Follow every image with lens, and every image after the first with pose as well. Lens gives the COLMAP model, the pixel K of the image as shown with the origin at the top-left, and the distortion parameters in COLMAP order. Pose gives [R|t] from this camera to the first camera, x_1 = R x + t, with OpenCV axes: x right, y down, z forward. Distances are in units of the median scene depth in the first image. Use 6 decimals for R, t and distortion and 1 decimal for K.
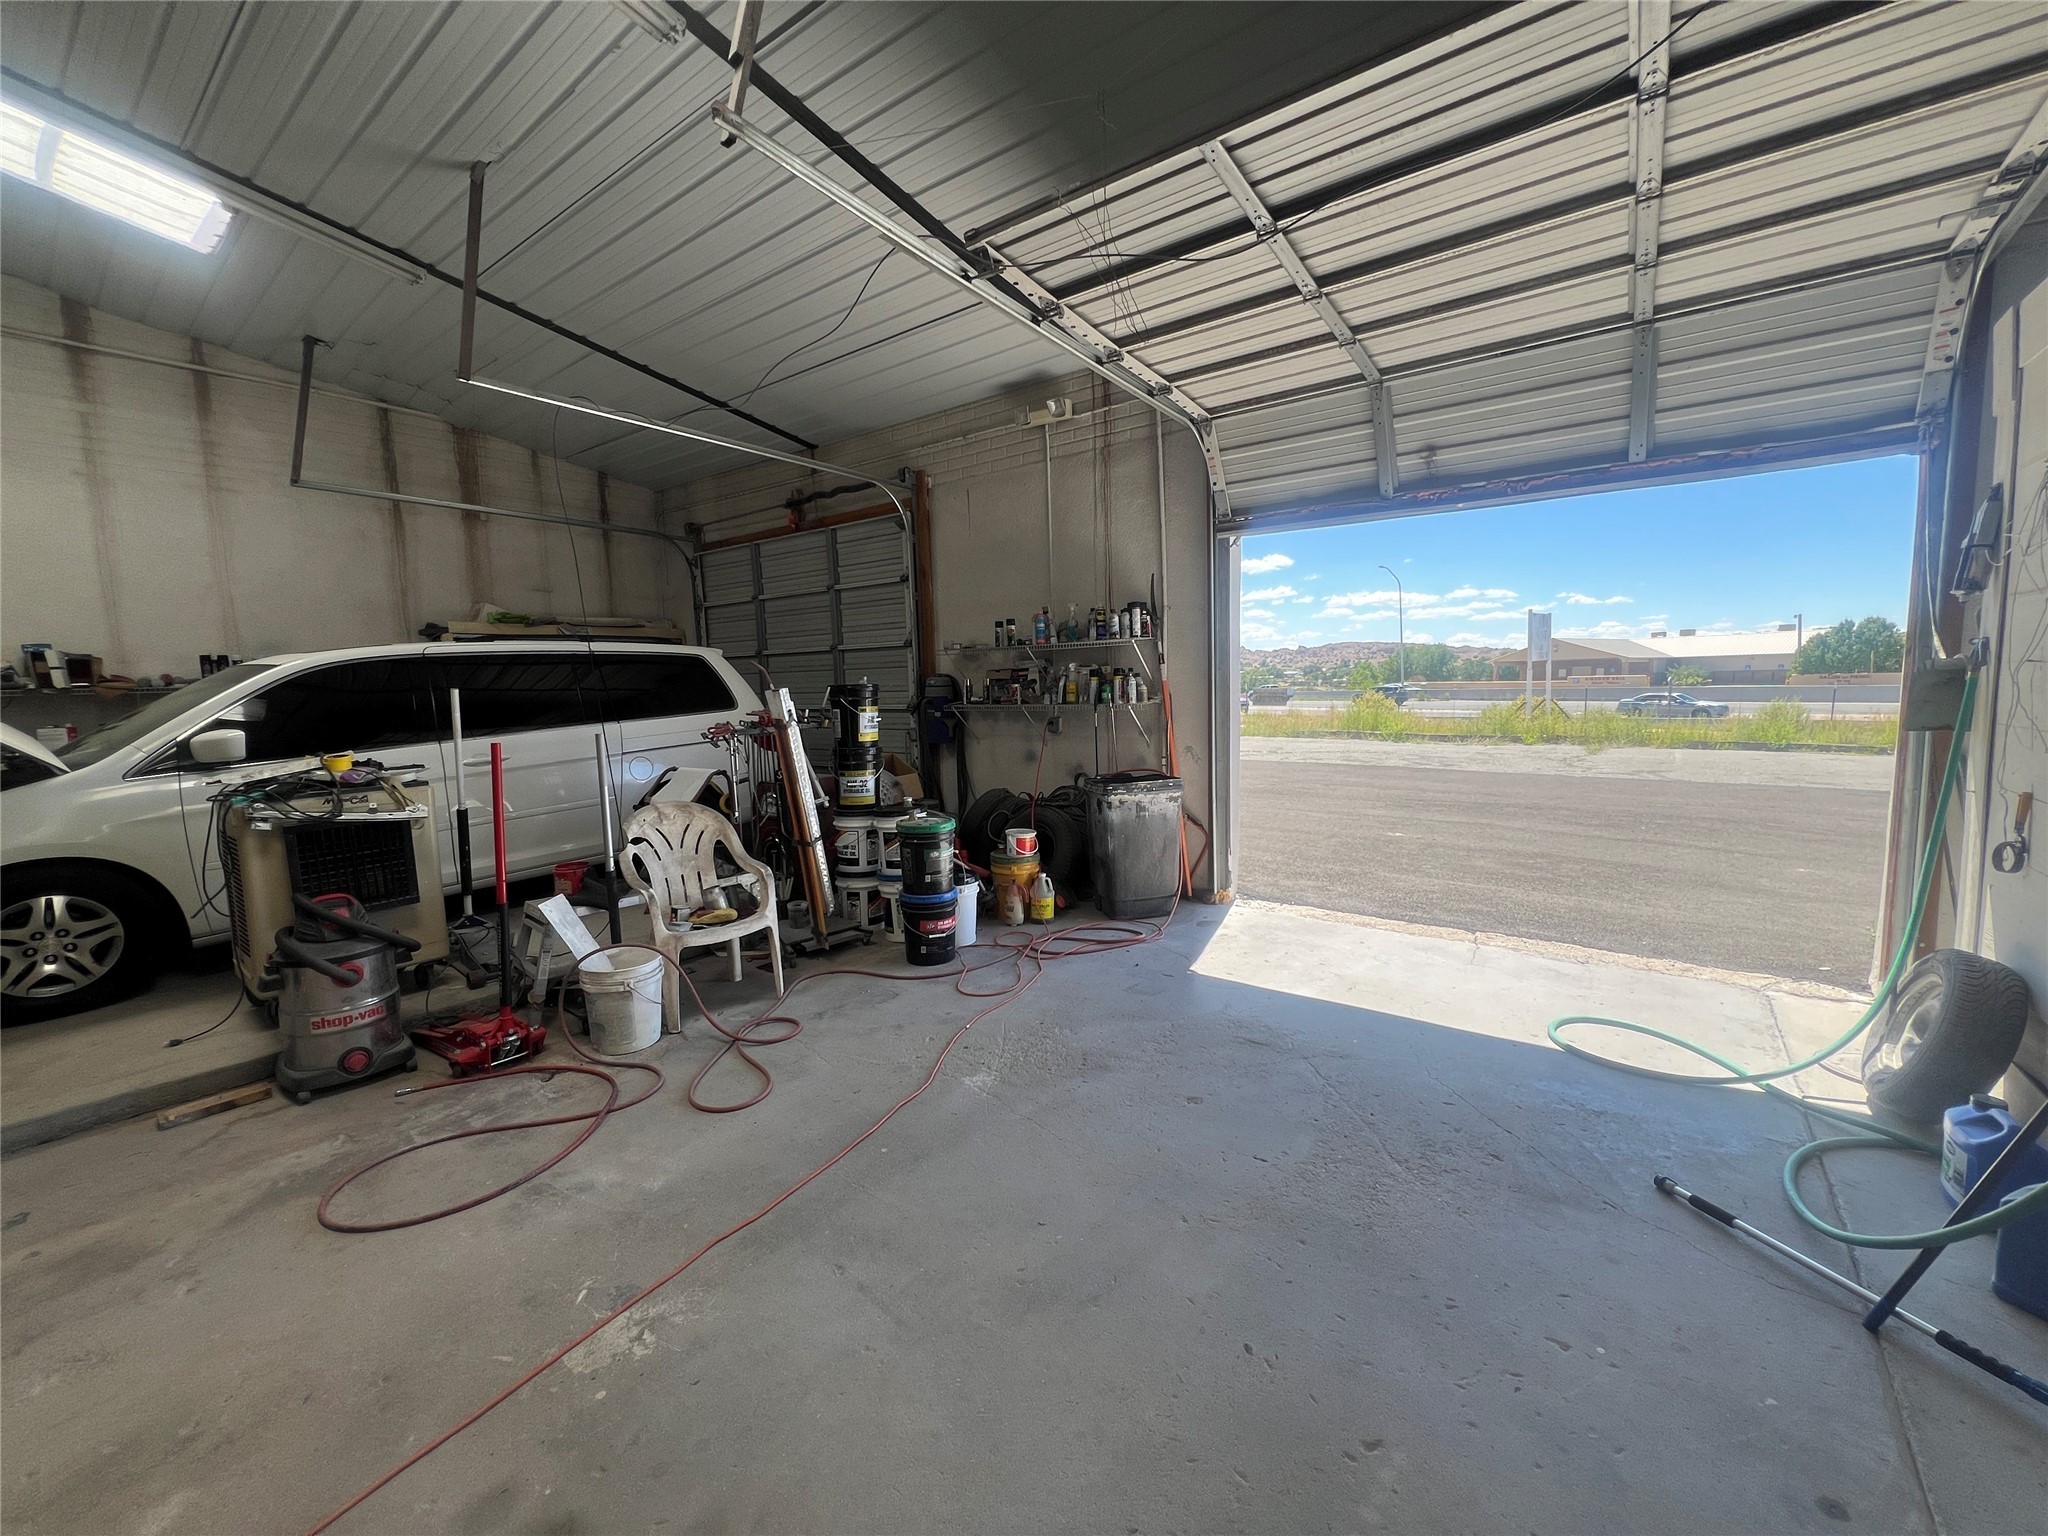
lens RADIAL K [[819.7, 0, 1028.9], [0, 819.7, 757.8], [0, 0, 1]] dist [-0.004067, 0.000867]
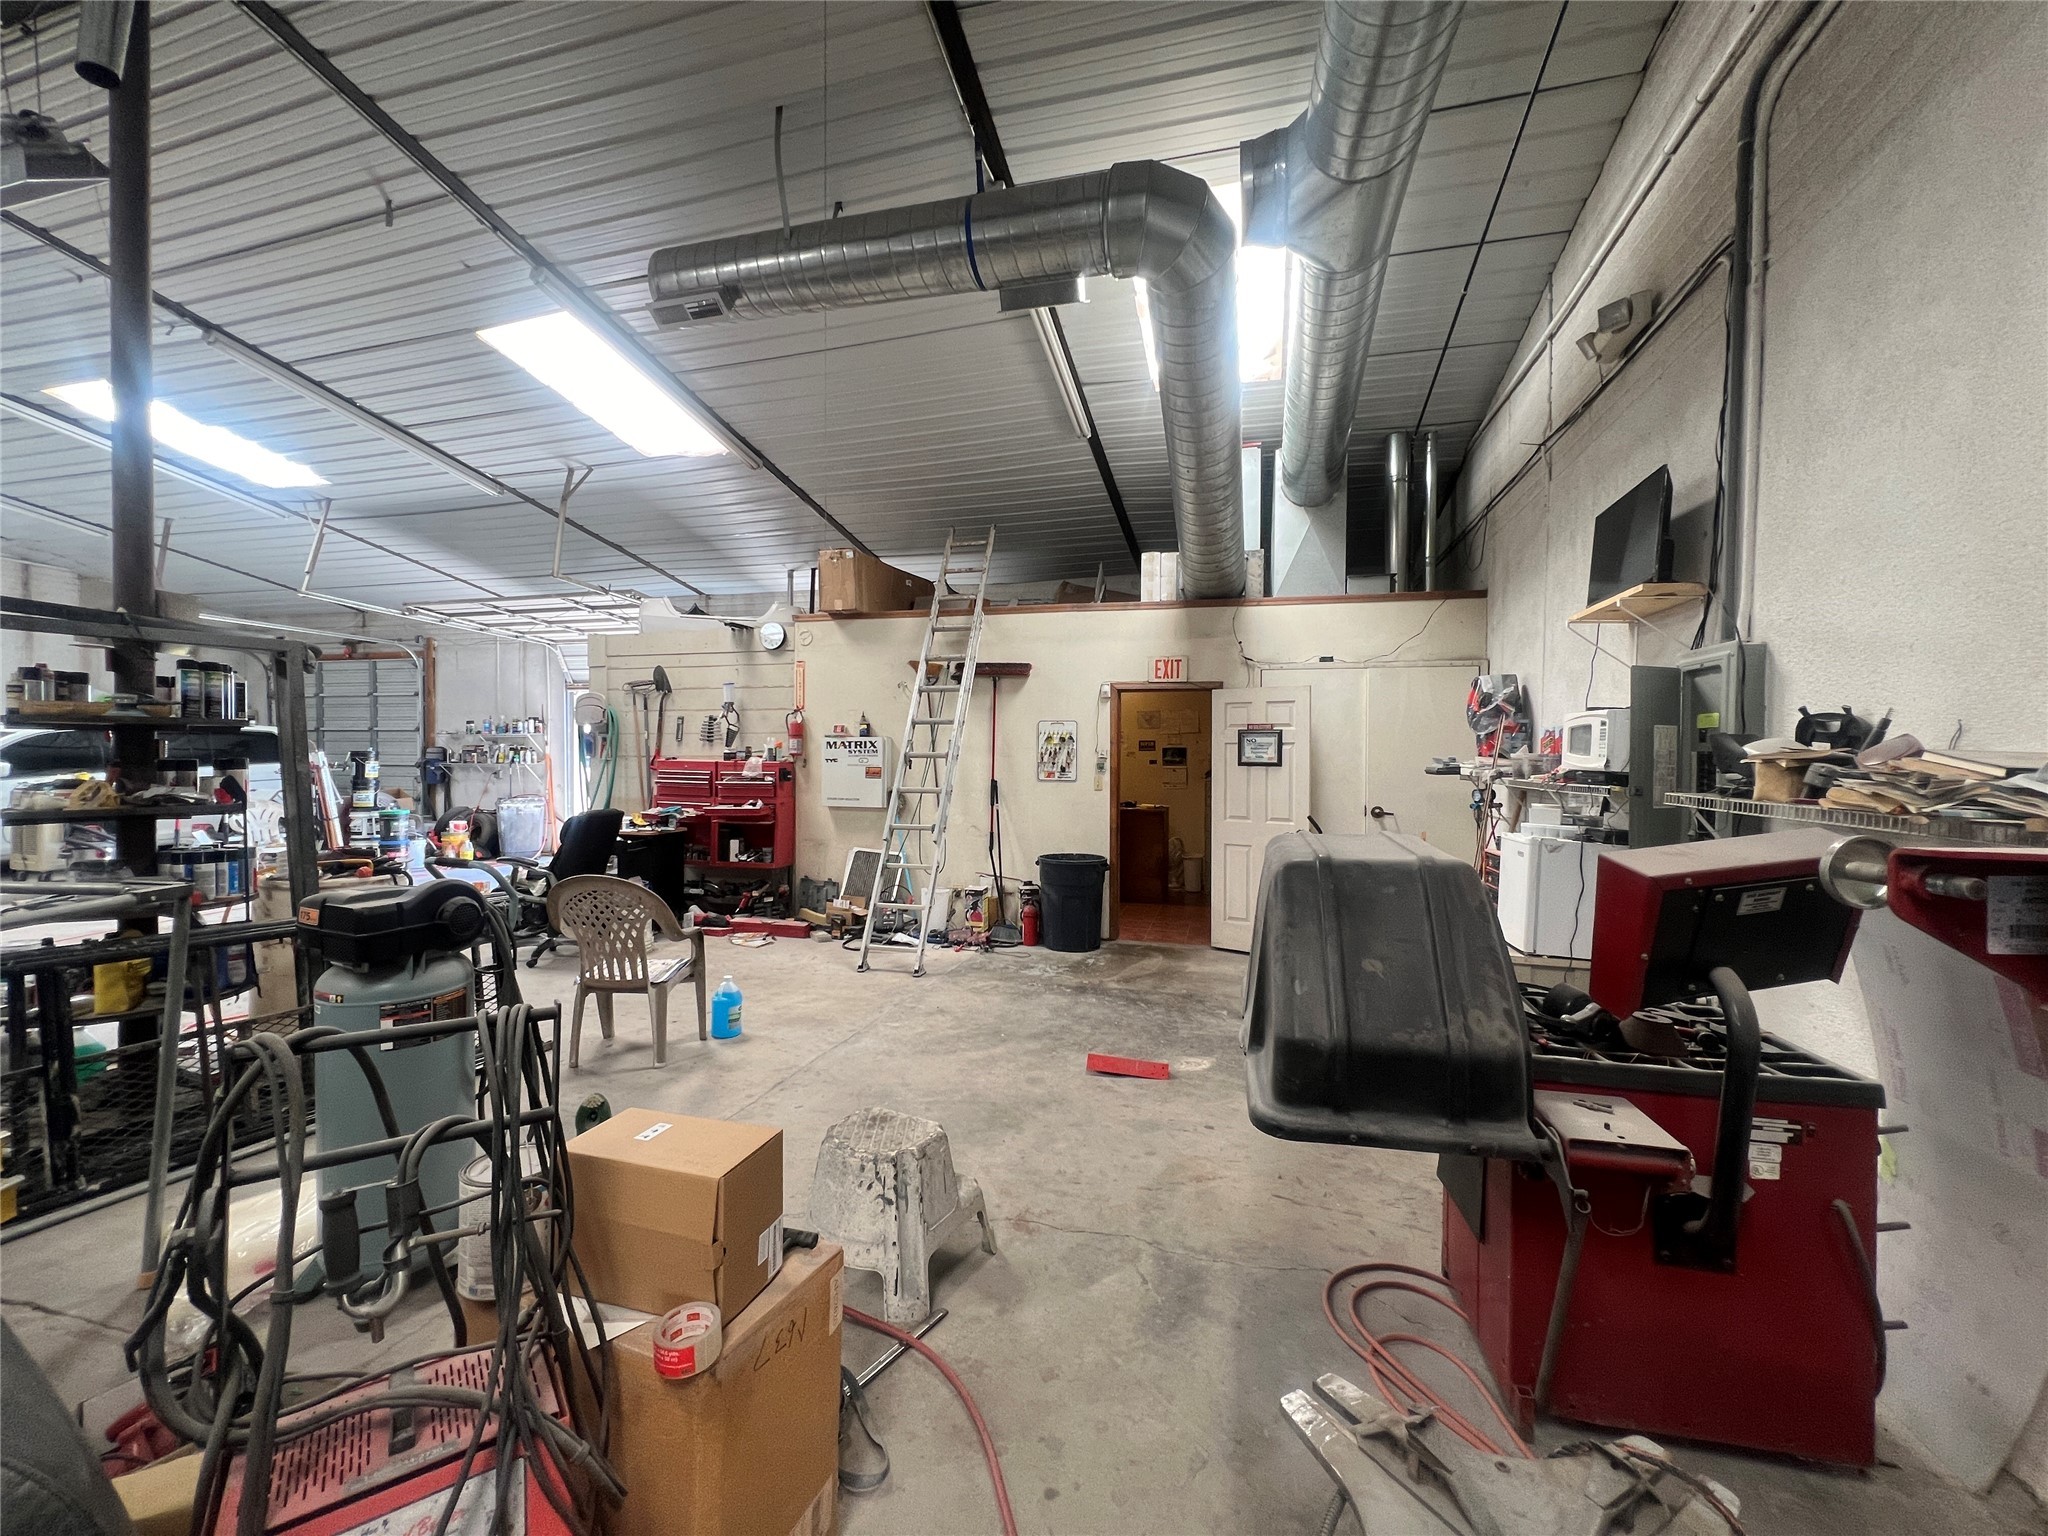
lens RADIAL K [[819.7, 0, 1026.2], [0, 819.7, 757.8], [0, 0, 1]] dist [-0.004067, 0.000867]
pose [[0.927734, 0.027062, 0.372259, 0.463852], [0.006755, 0.995987, -0.089239, 0.102211], [-0.373180, 0.085305, 0.923829, -1.263606]]
